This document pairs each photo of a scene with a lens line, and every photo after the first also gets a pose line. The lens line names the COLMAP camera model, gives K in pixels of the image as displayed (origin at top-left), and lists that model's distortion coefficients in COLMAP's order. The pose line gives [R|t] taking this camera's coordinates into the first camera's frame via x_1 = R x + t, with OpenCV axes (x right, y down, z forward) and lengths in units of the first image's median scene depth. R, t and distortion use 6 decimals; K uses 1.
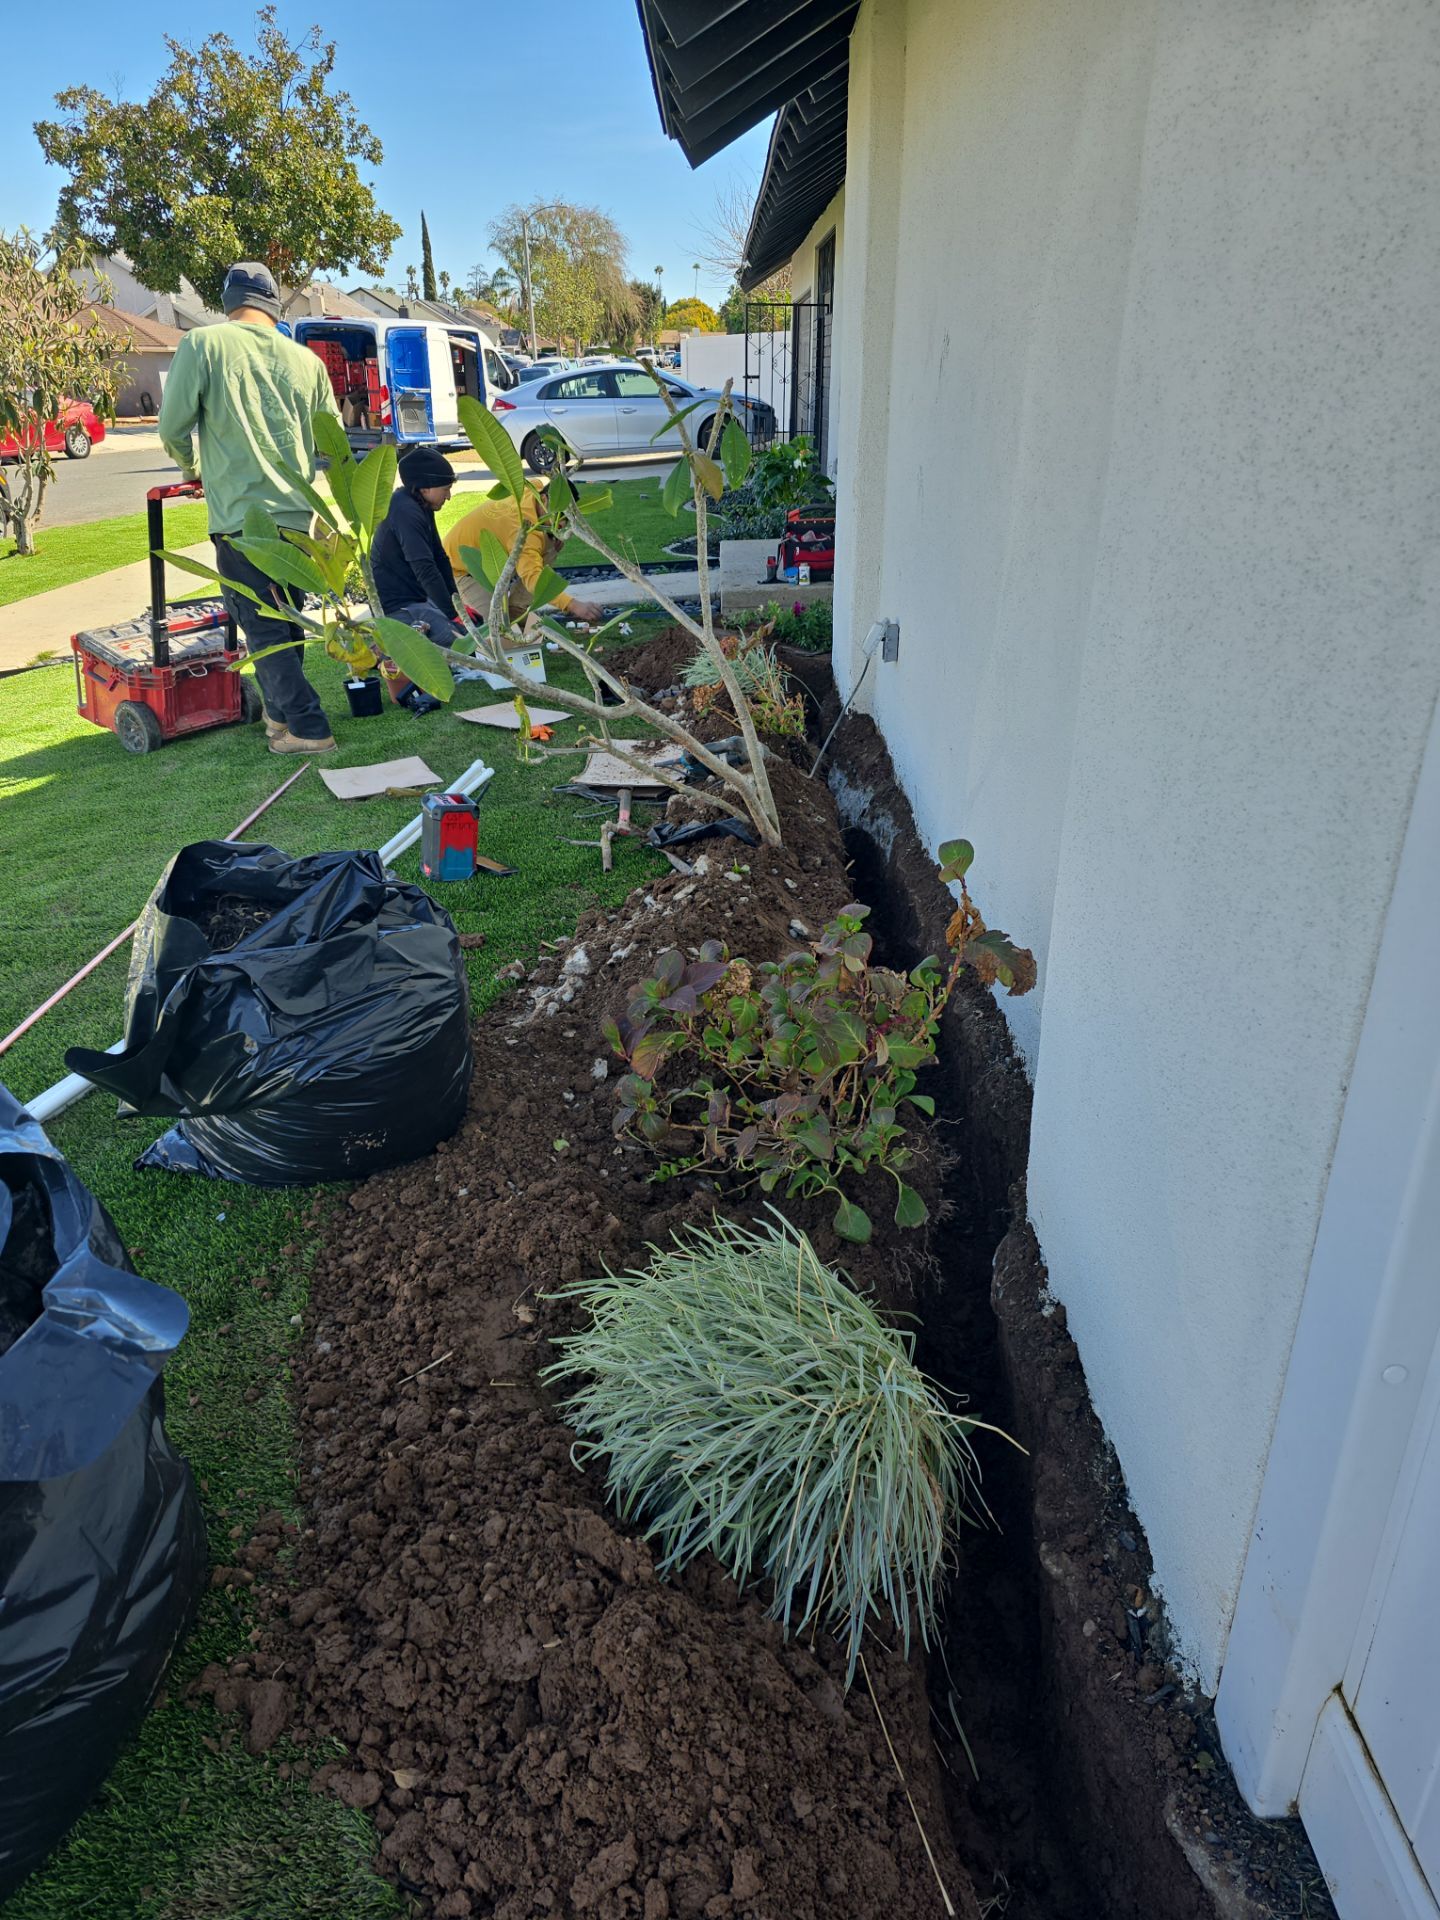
lens RADIAL K [[1273.0, 0, 720.0], [0, 1273.0, 960.0], [0, 0, 1]] dist [0.074225, -0.073949]
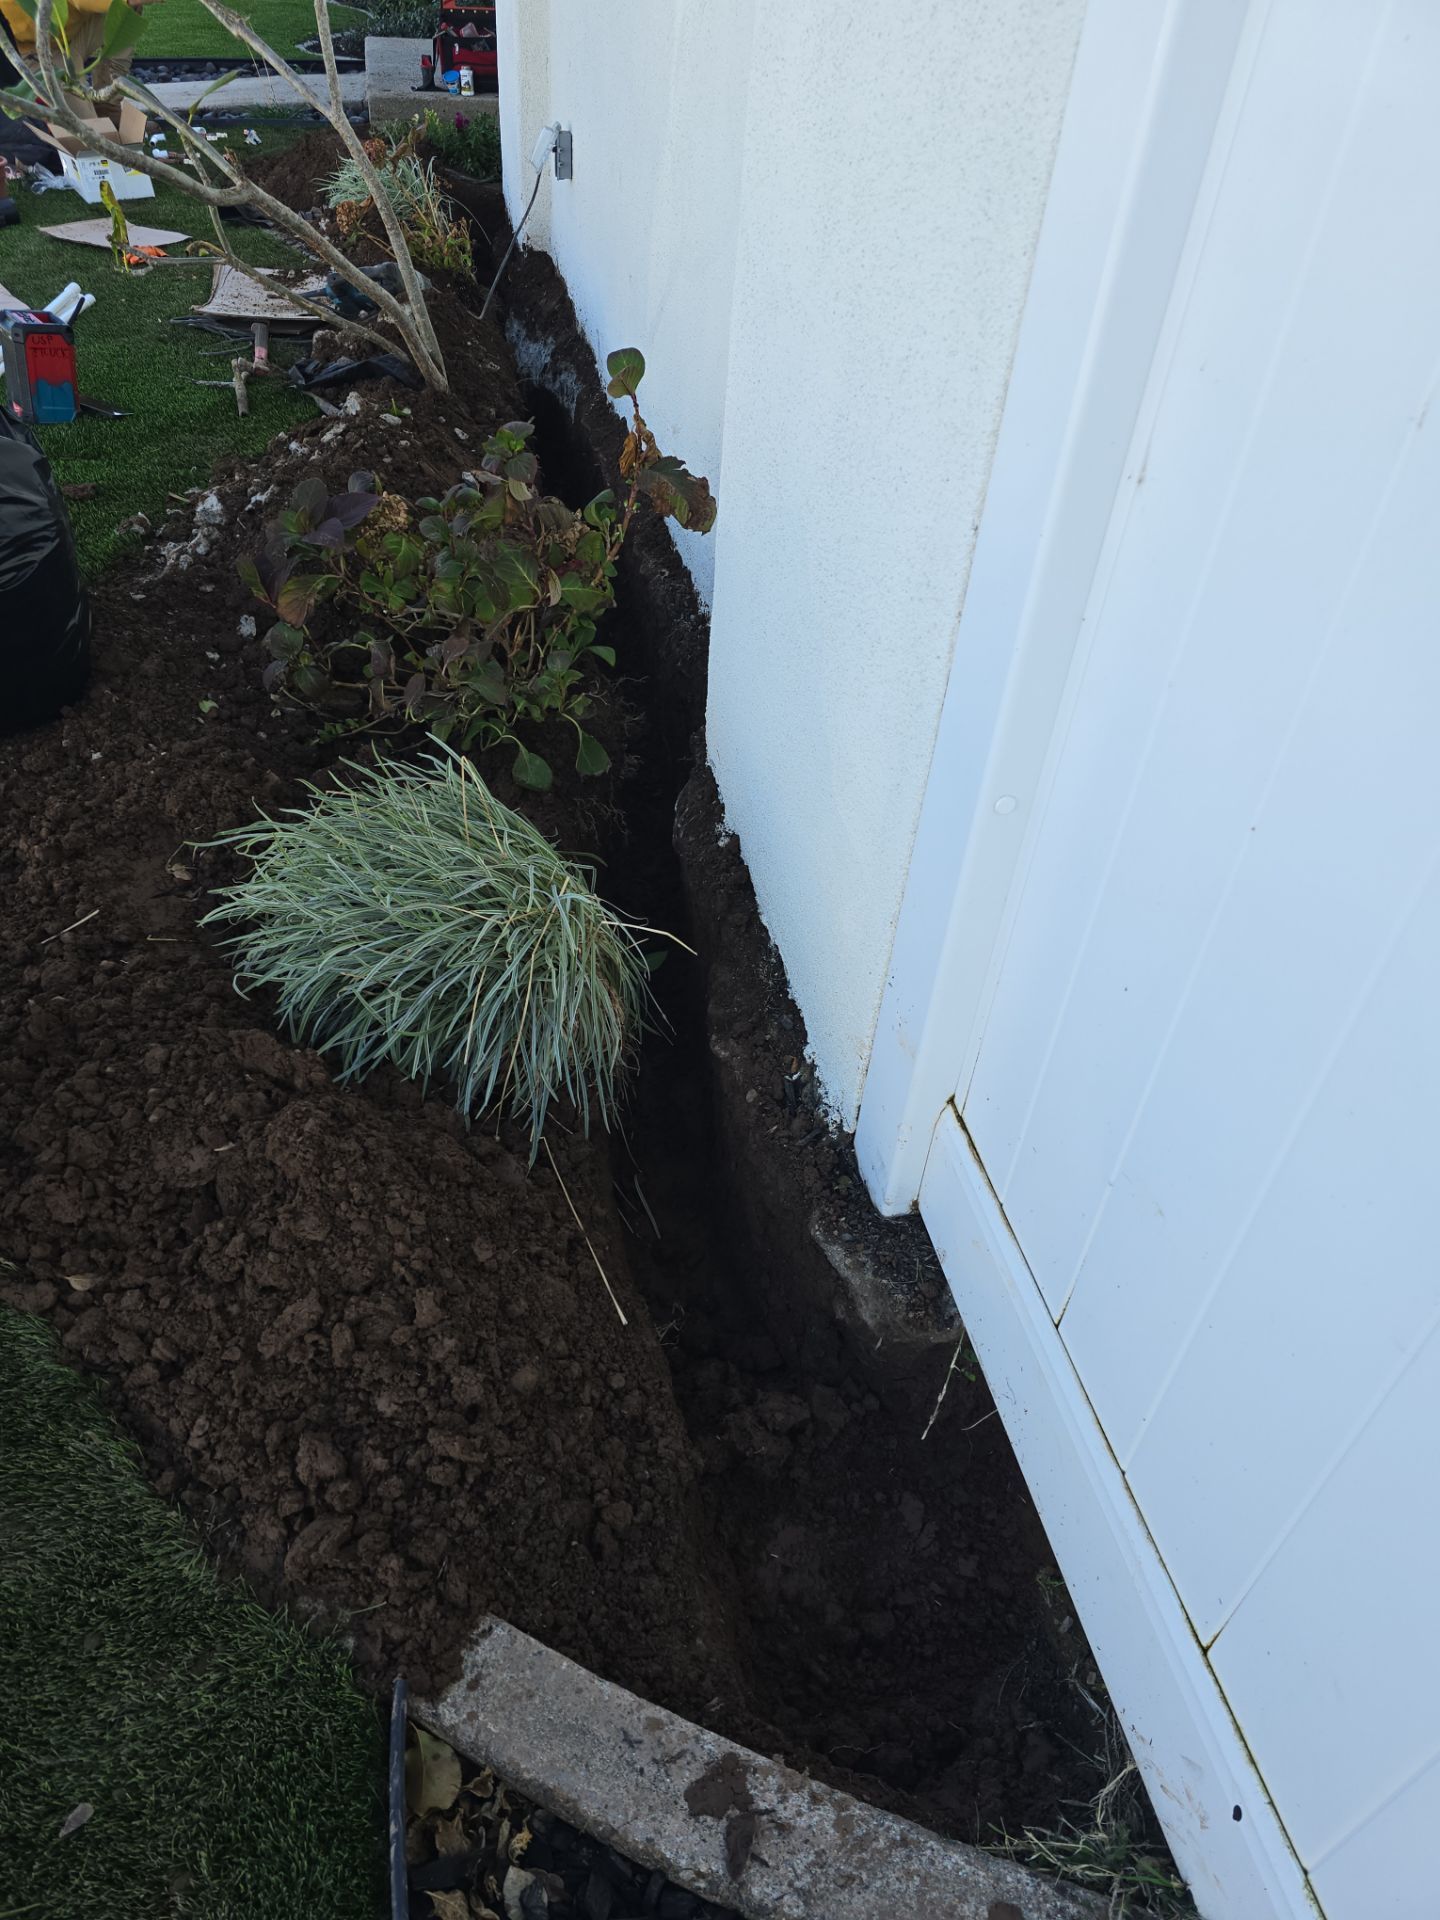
lens RADIAL K [[1259.4, 0, 720.0], [0, 1259.4, 960.0], [0, 0, 1]] dist [0.070667, -0.072784]
pose [[0.976762, -0.073667, 0.201269, 0.046372], [0.016677, 0.962351, 0.271299, 0.101841], [-0.213678, -0.261638, 0.941216, 0.021124]]
